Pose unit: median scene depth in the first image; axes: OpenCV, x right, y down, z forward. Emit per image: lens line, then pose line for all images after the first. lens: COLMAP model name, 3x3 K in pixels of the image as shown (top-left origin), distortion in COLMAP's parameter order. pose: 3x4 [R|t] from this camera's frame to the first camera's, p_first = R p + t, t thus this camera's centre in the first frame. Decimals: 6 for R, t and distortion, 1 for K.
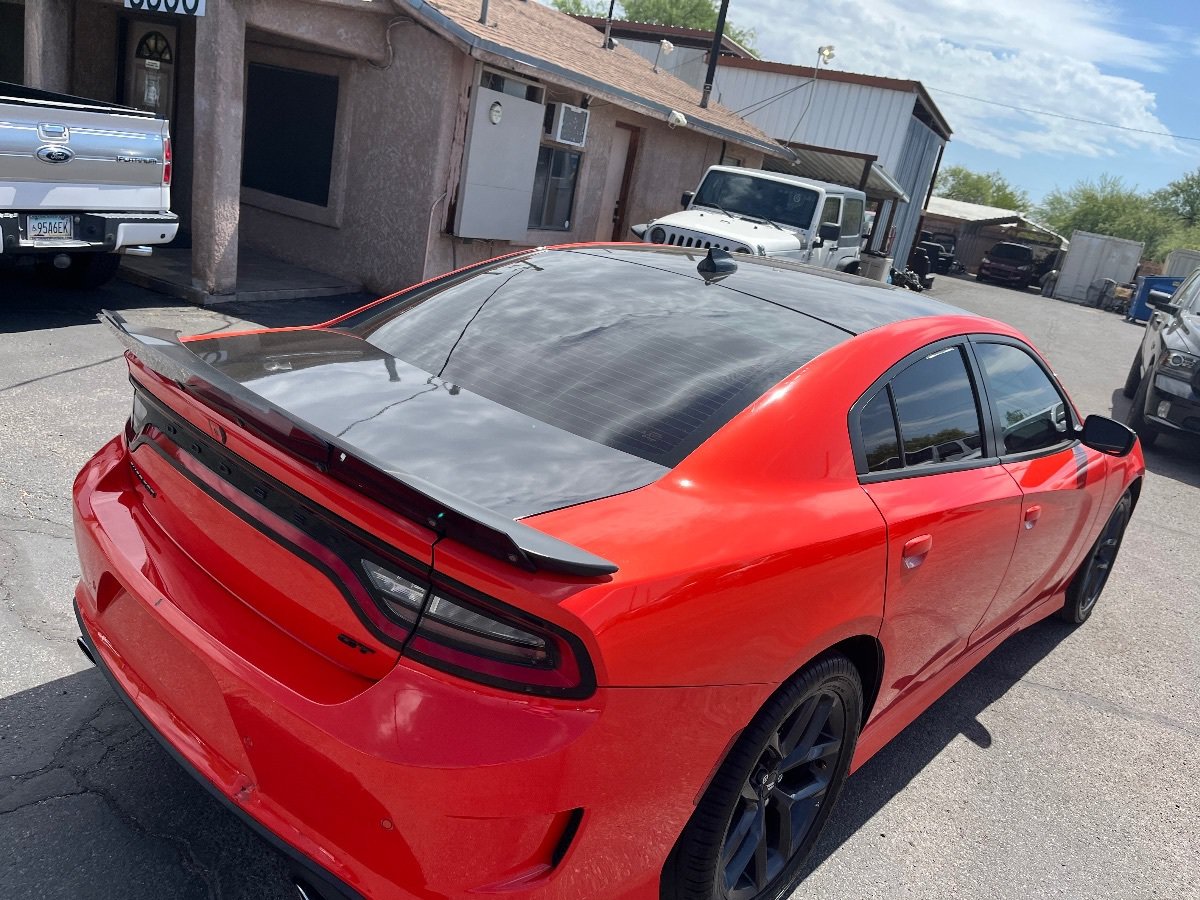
lens RADIAL K [[915.4, 0, 606.0], [0, 915.4, 444.5], [0, 0, 1]] dist [0.046575, -0.070240]
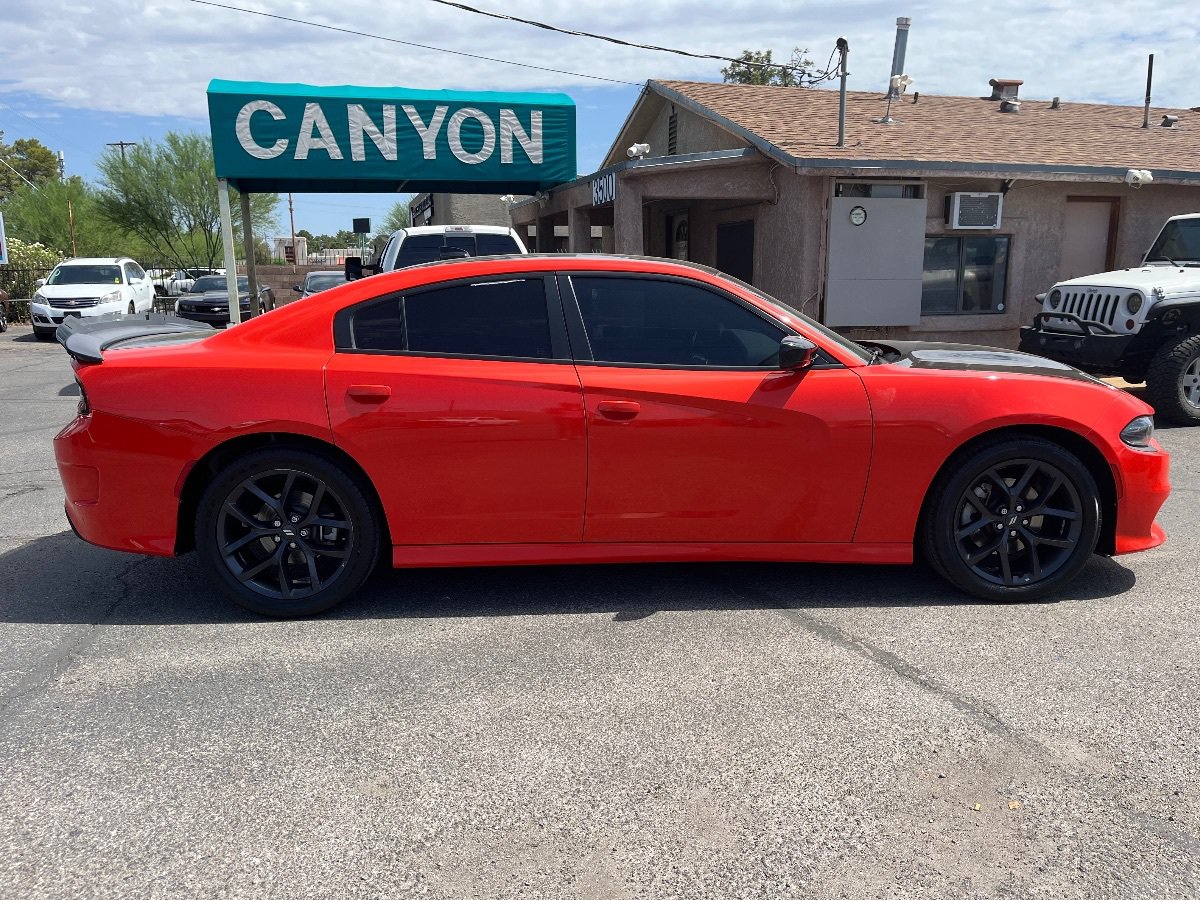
lens RADIAL K [[911.1, 0, 612.6], [0, 911.1, 445.0], [0, 0, 1]] dist [0.067782, -0.108231]
pose [[0.680377, -0.053998, -0.730870, 0.506222], [-0.081207, 0.985586, -0.148413, 0.114104], [0.728349, 0.160329, 0.666185, 0.077967]]
